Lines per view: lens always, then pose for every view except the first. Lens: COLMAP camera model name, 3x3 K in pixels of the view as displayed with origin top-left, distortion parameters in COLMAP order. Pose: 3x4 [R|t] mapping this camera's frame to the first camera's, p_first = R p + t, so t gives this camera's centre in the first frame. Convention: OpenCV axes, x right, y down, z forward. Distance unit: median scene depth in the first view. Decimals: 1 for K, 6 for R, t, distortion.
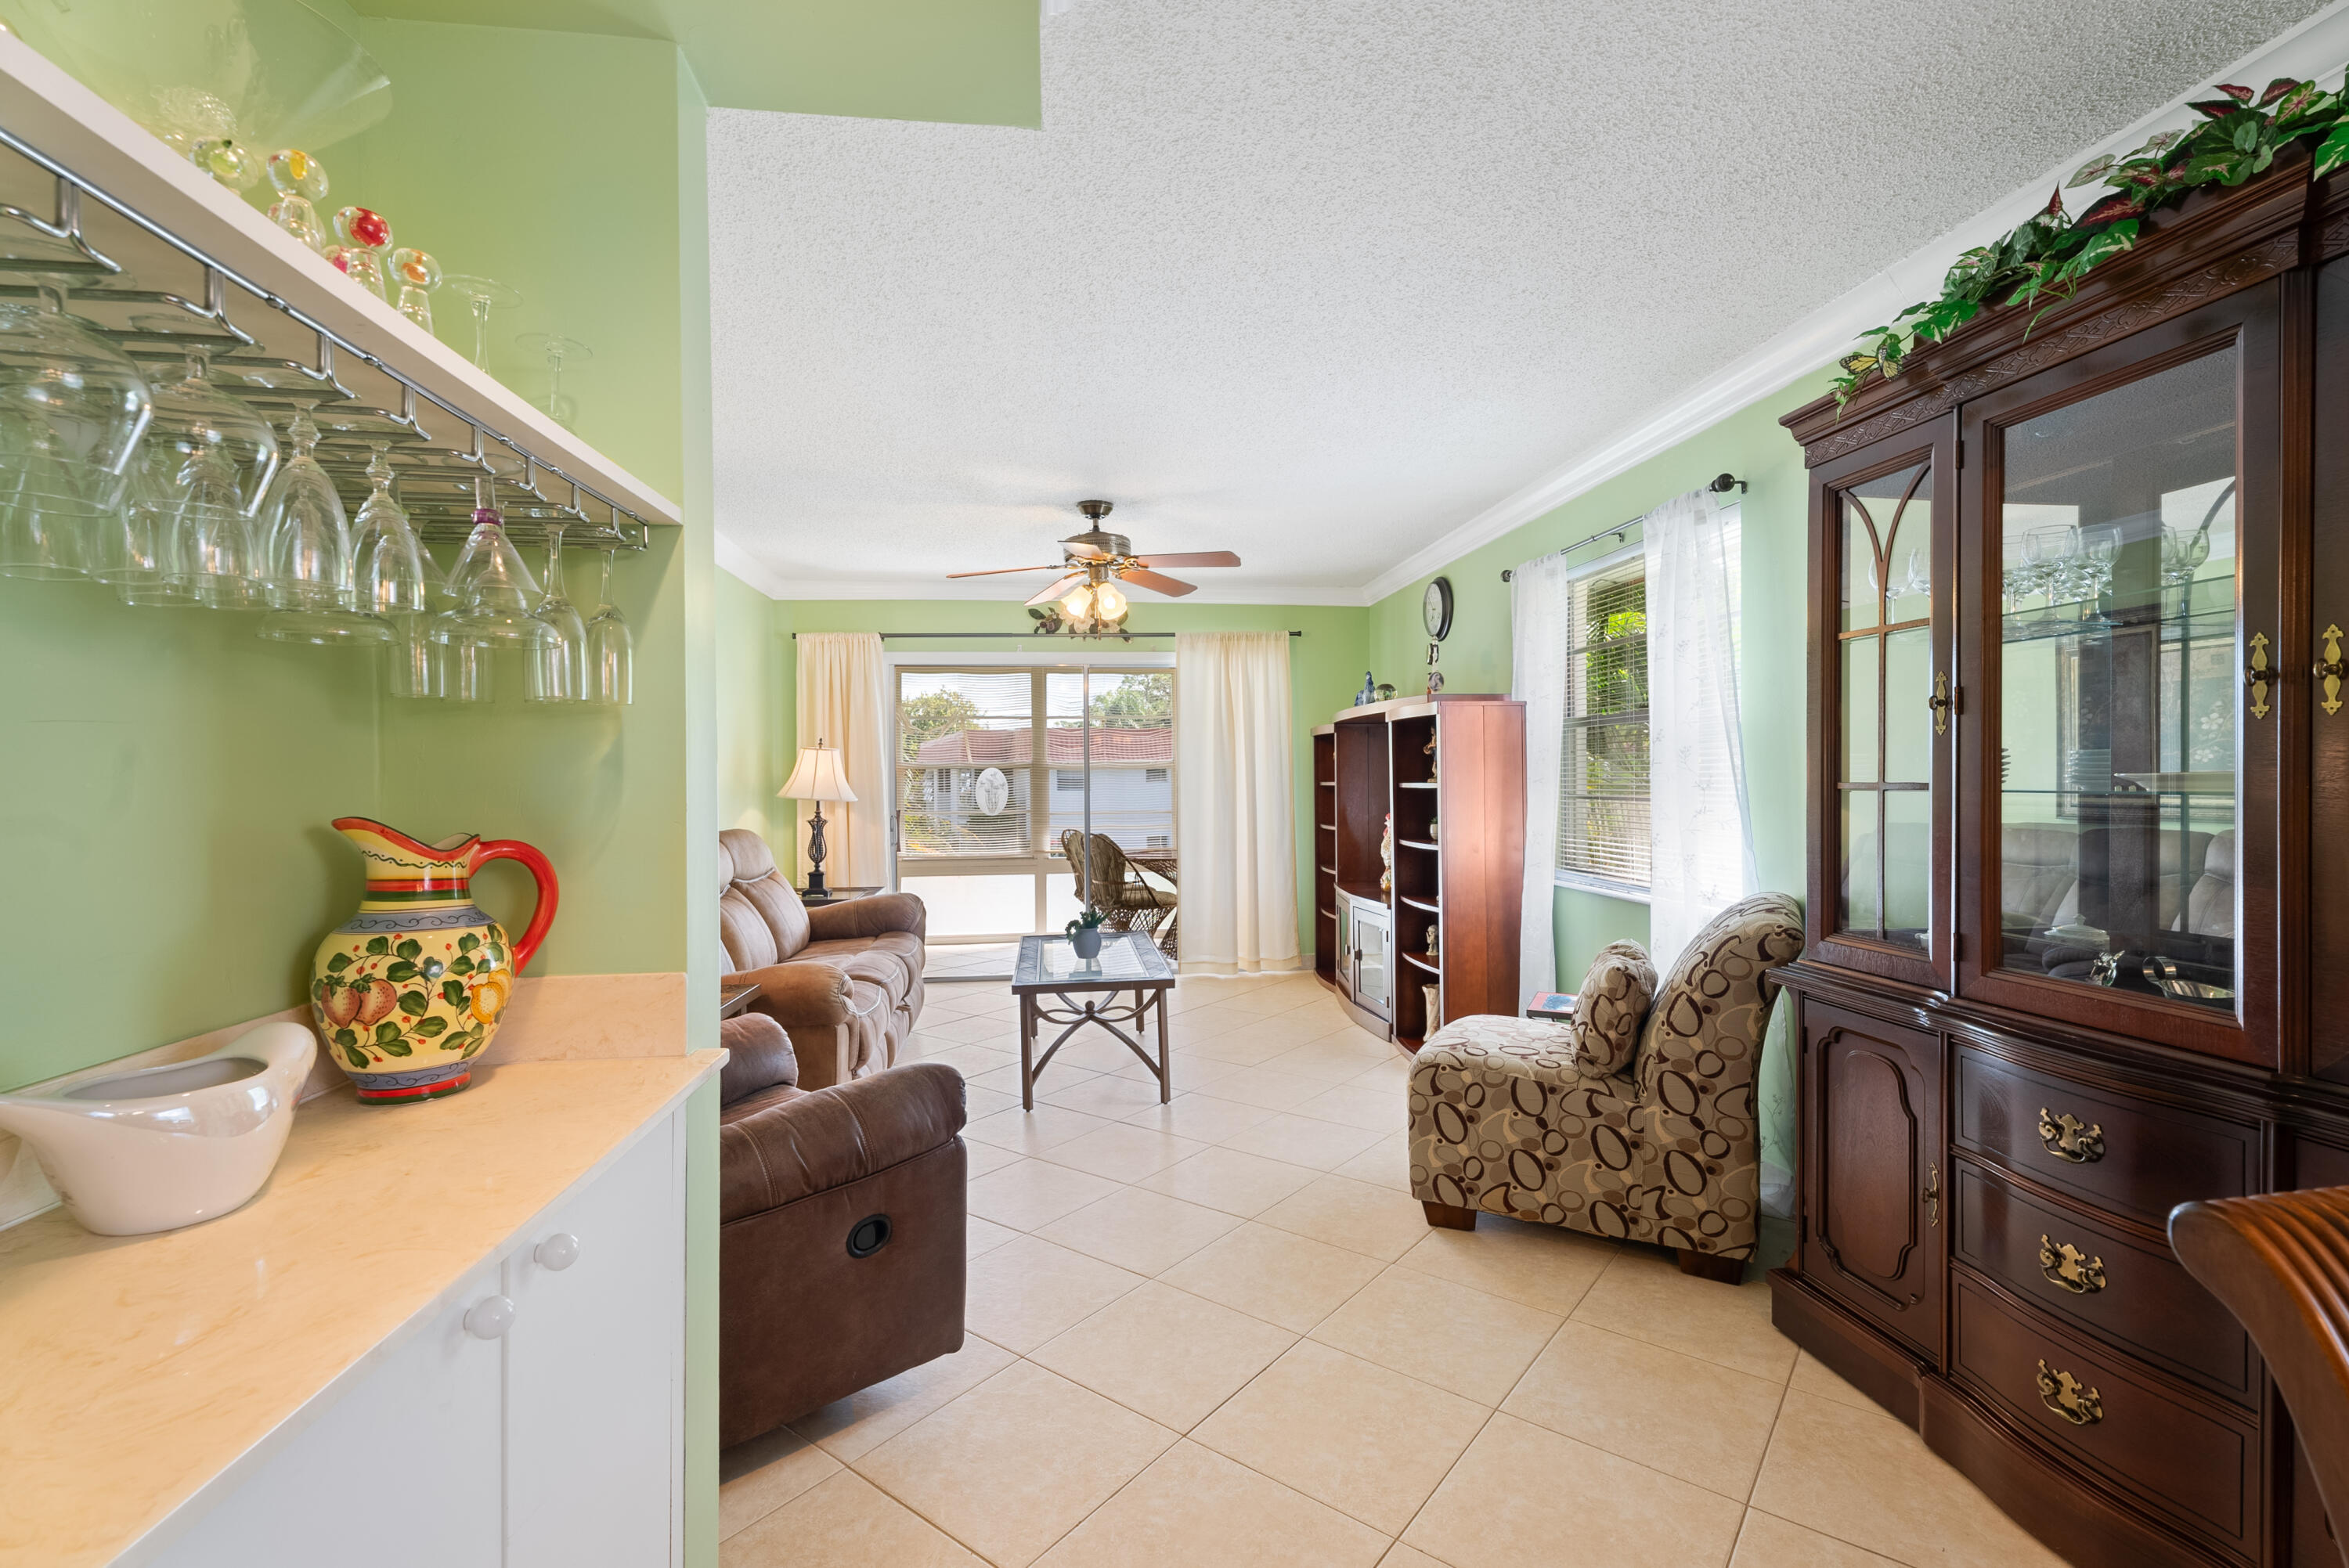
lens RADIAL K [[1047.5, 0, 1174.5], [0, 1047.5, 784.0], [0, 0, 1]] dist [0.001736, 0.000020]
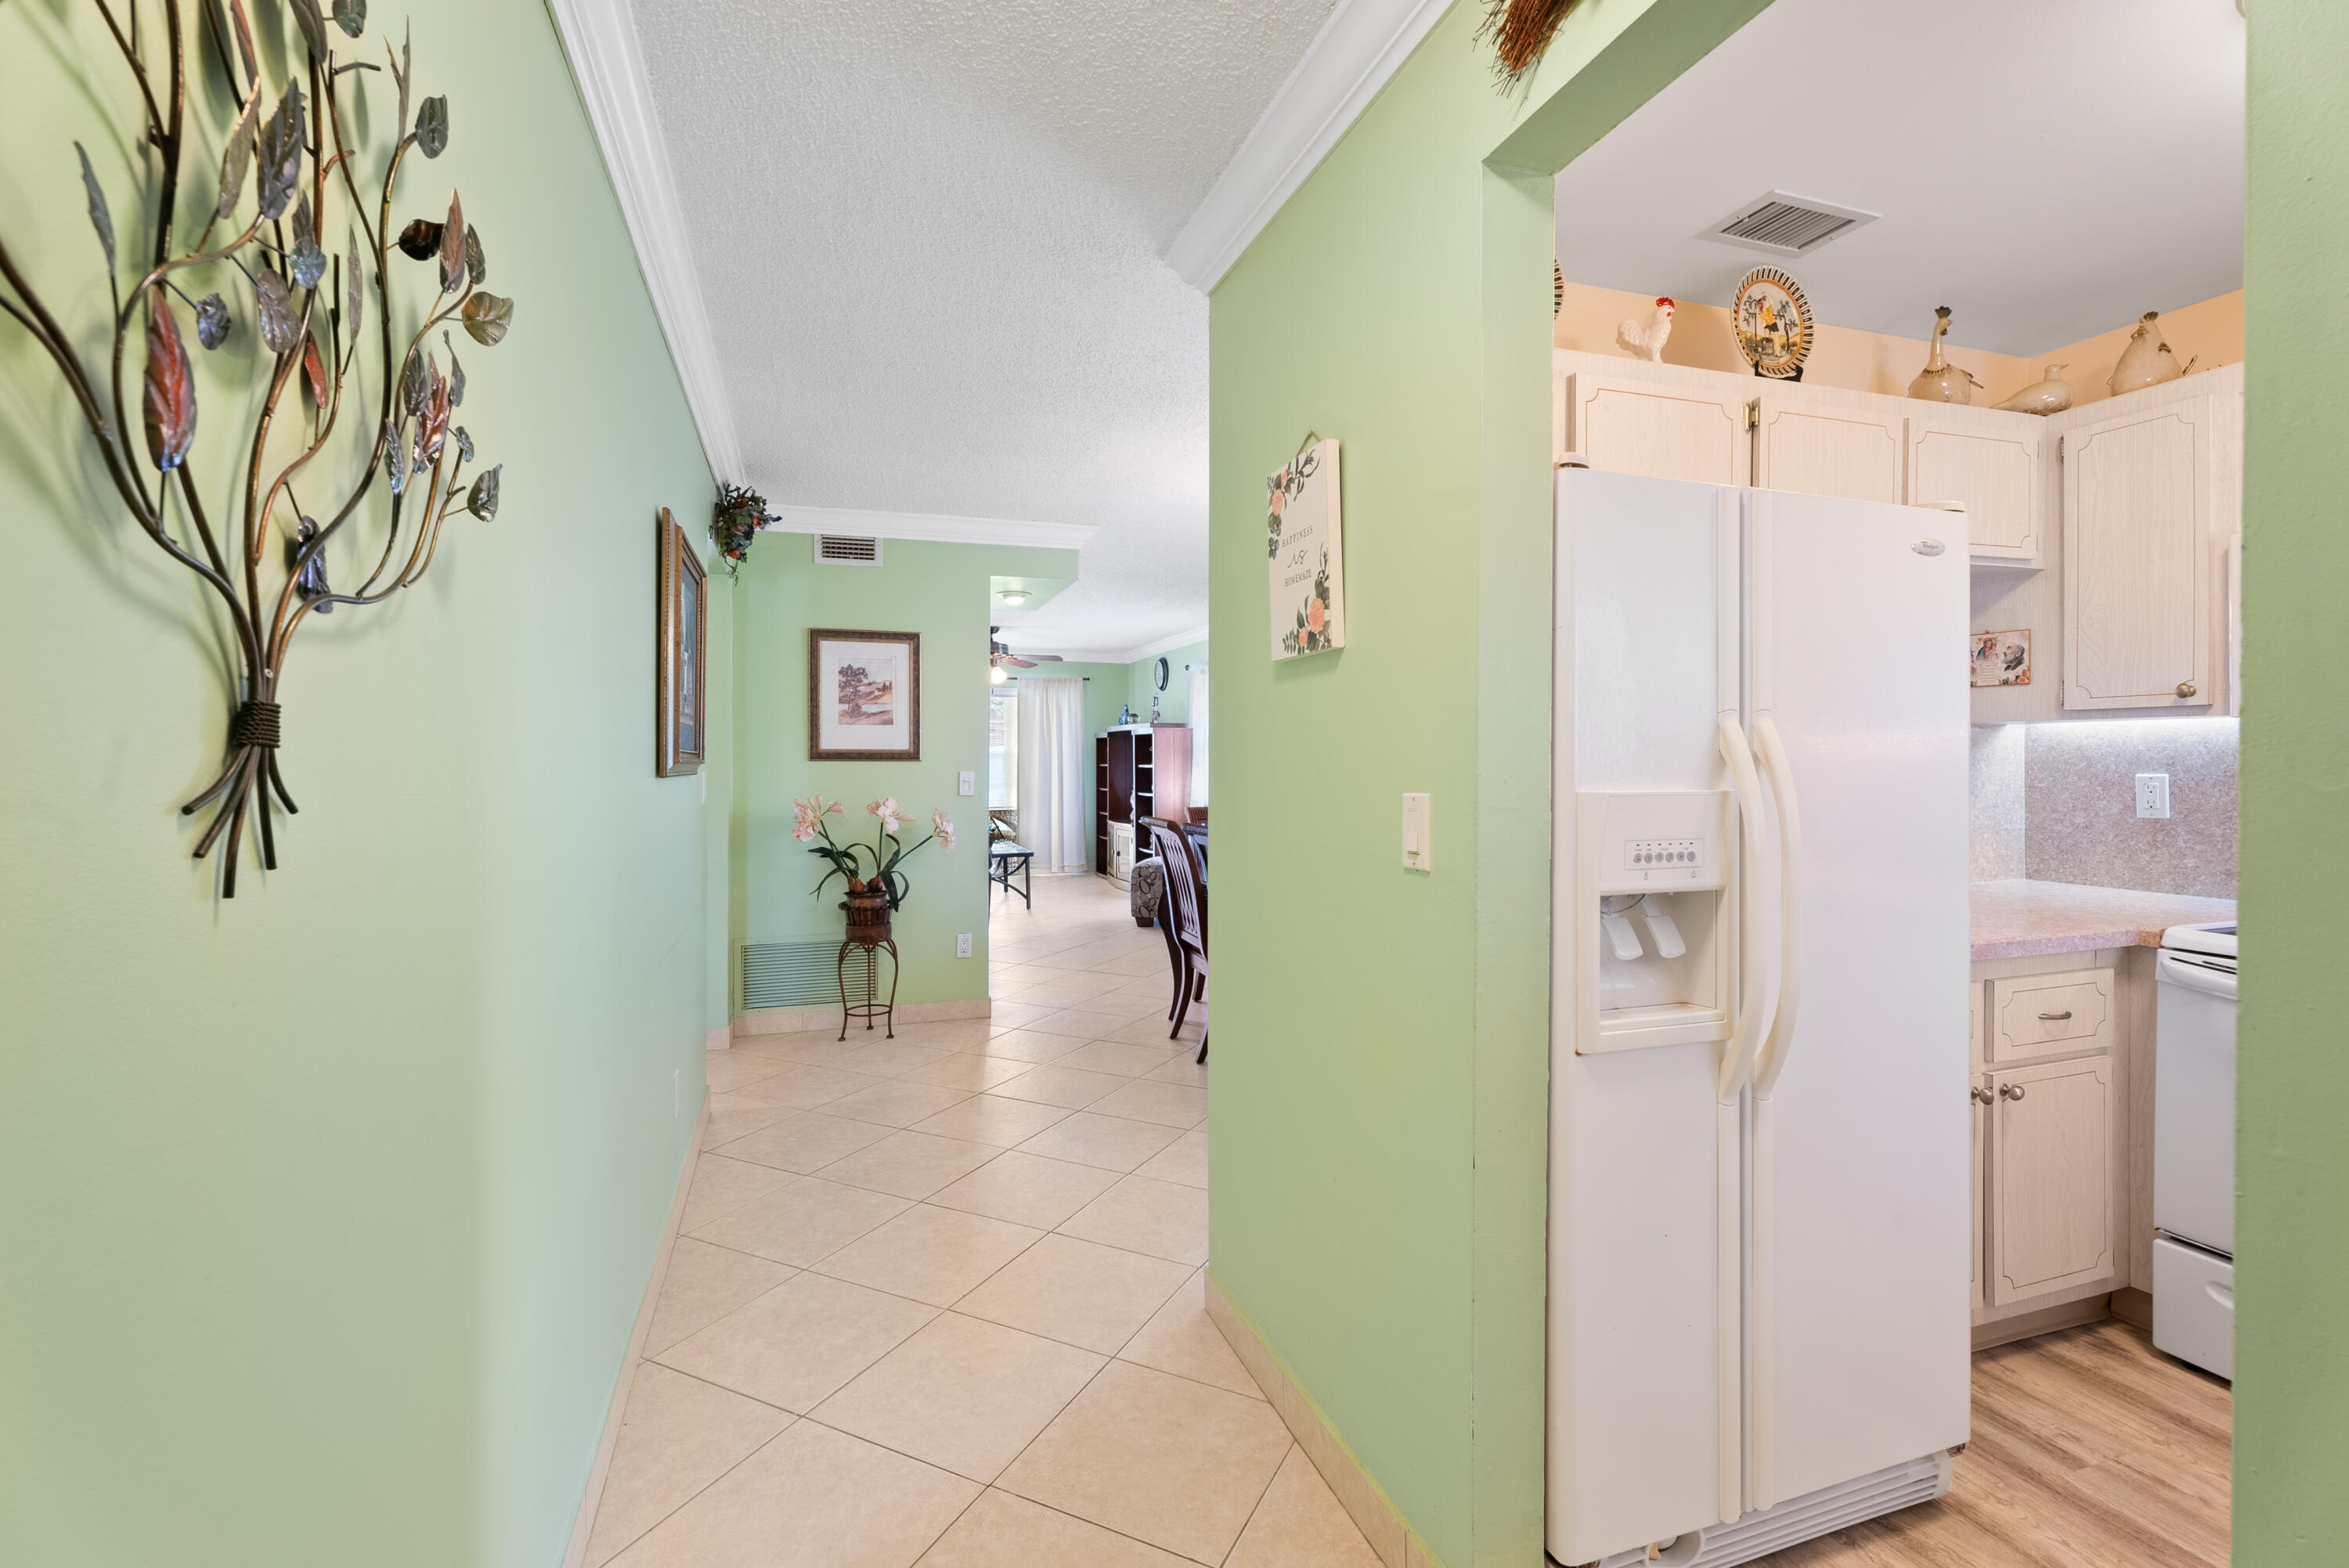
lens RADIAL K [[1058.1, 0, 1171.2], [0, 1058.1, 770.8], [0, 0, 1]] dist [-0.003235, -0.000527]
pose [[0.978801, 0.007529, 0.204677, -0.152211], [-0.008343, 0.999960, 0.003116, 0.003120], [-0.204645, -0.004758, 0.978825, -1.092256]]
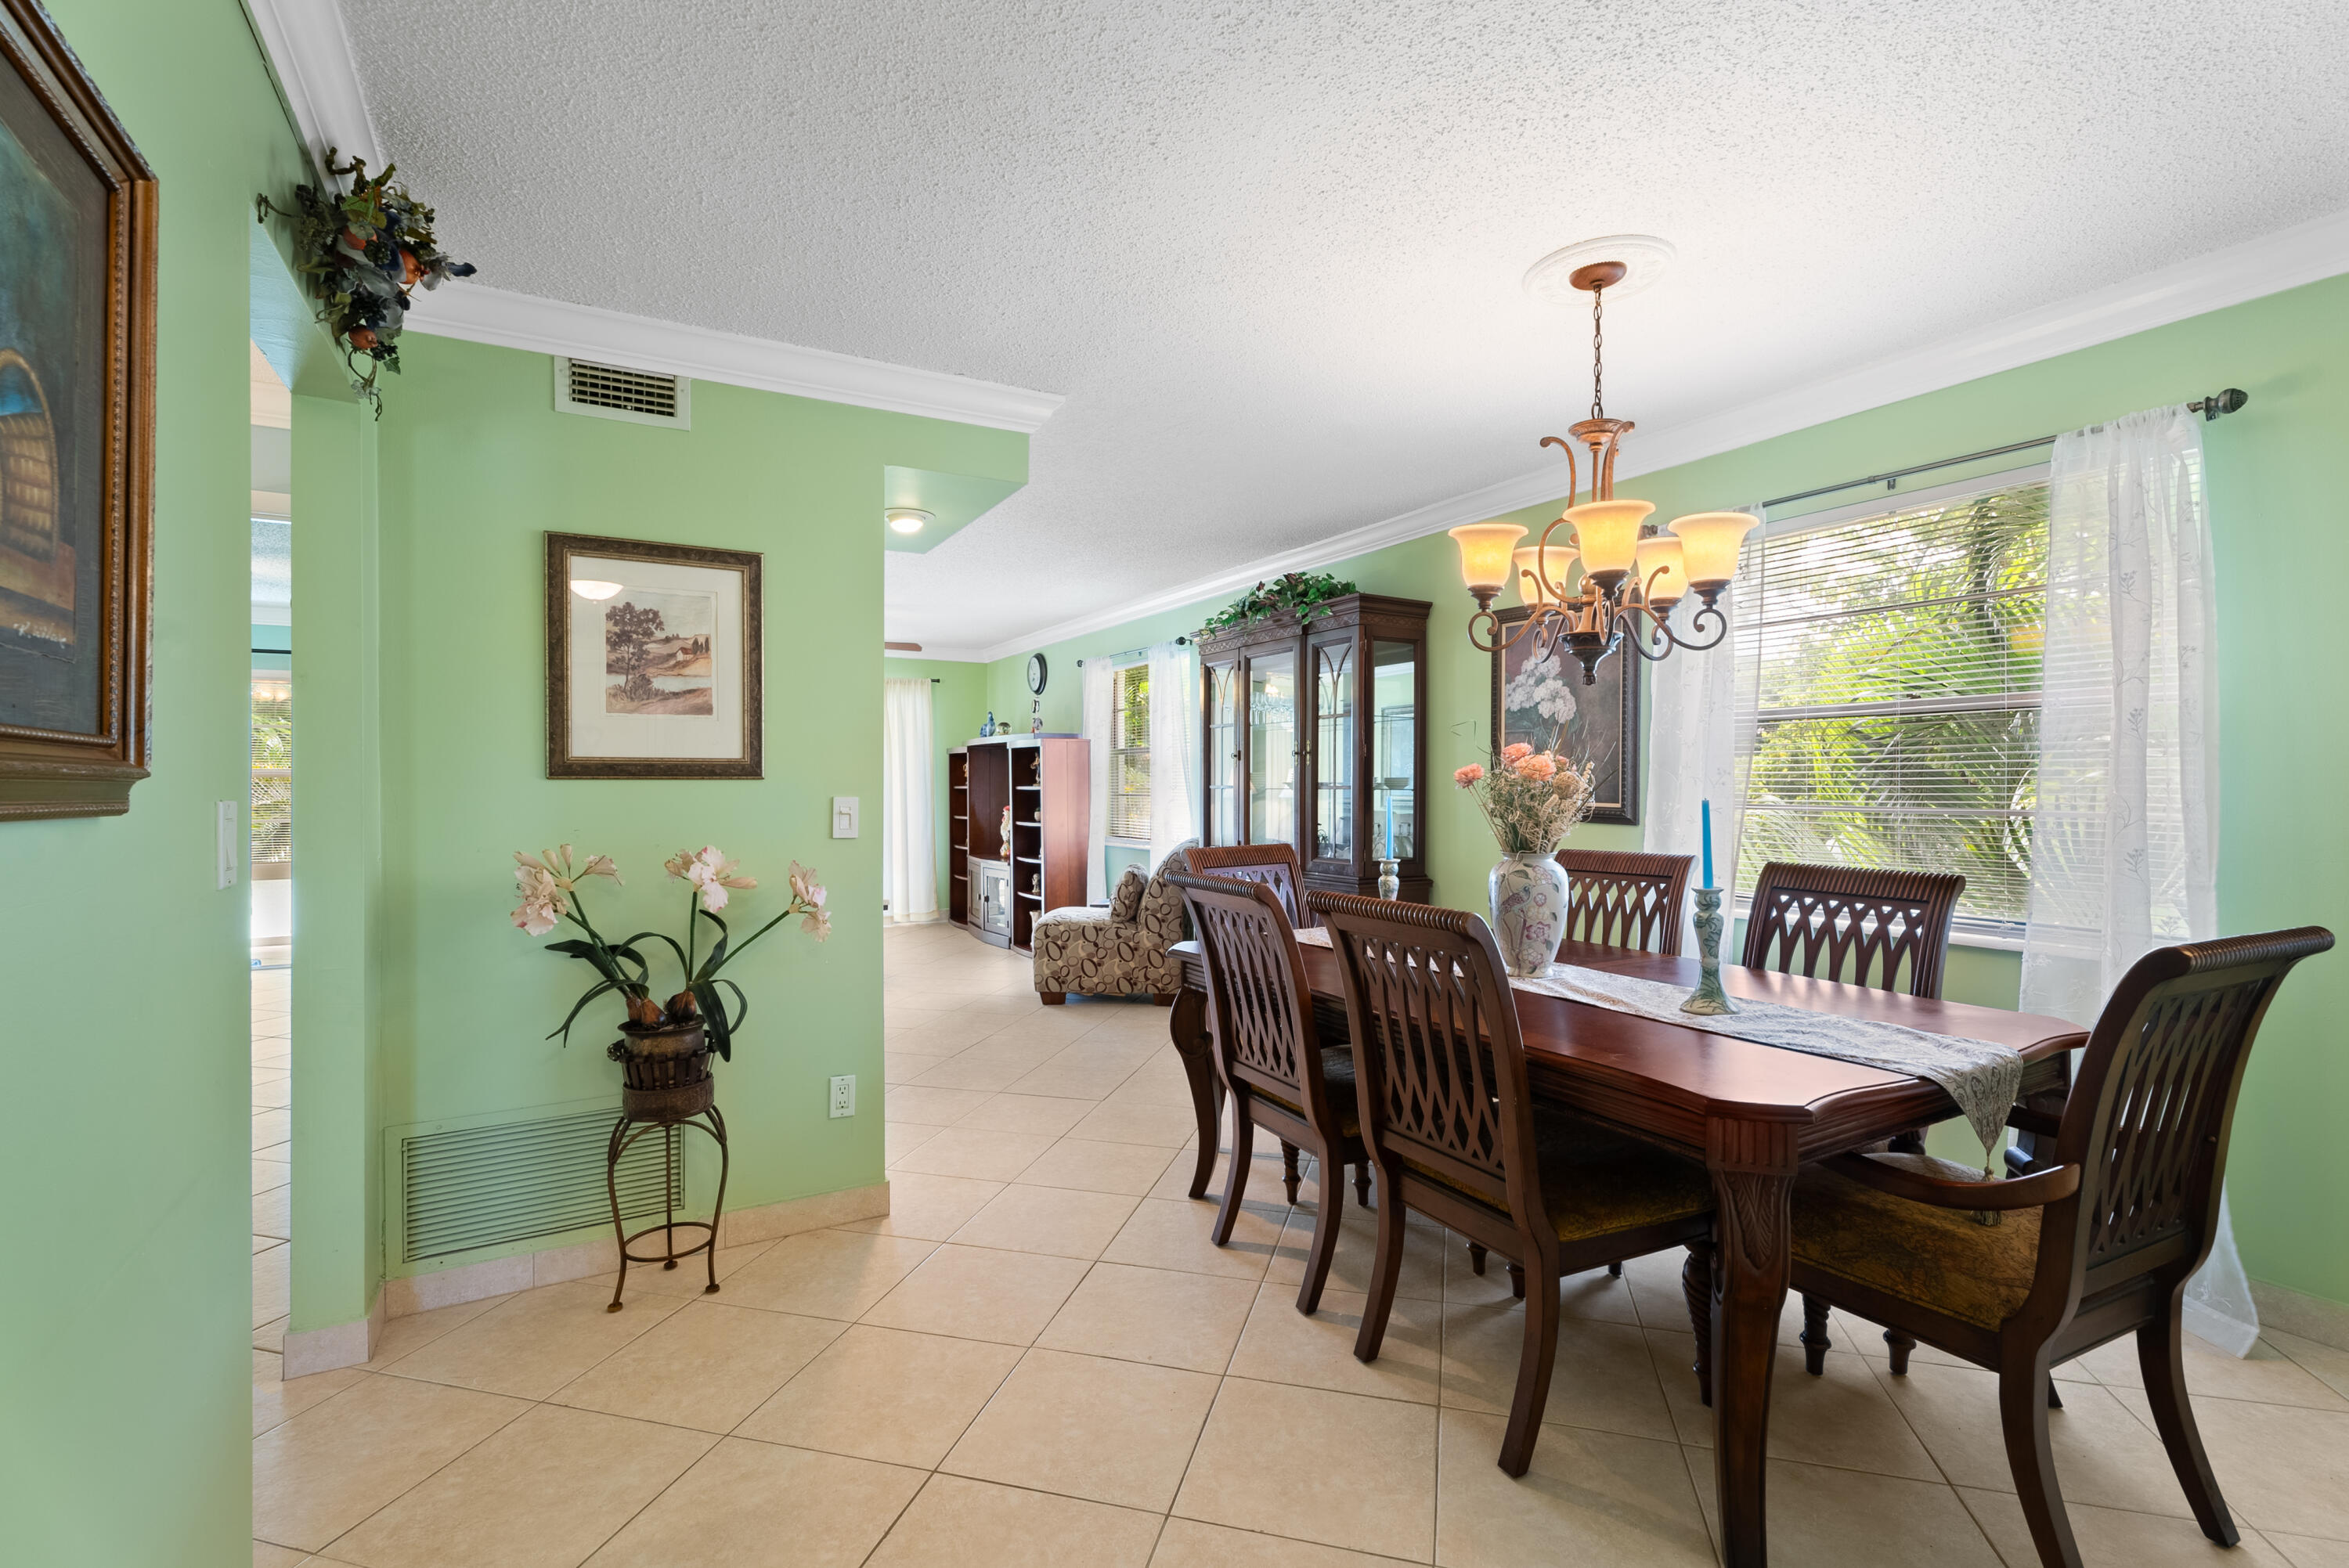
lens RADIAL K [[1058.4, 0, 1174.5], [0, 1058.4, 784.0], [0, 0, 1]] dist [0.012029, 0.000027]
pose [[0.921109, 0.002795, 0.389295, -0.203598], [-0.000292, 0.999979, -0.006489, 0.005676], [-0.389305, 0.005864, 0.921090, -0.624528]]
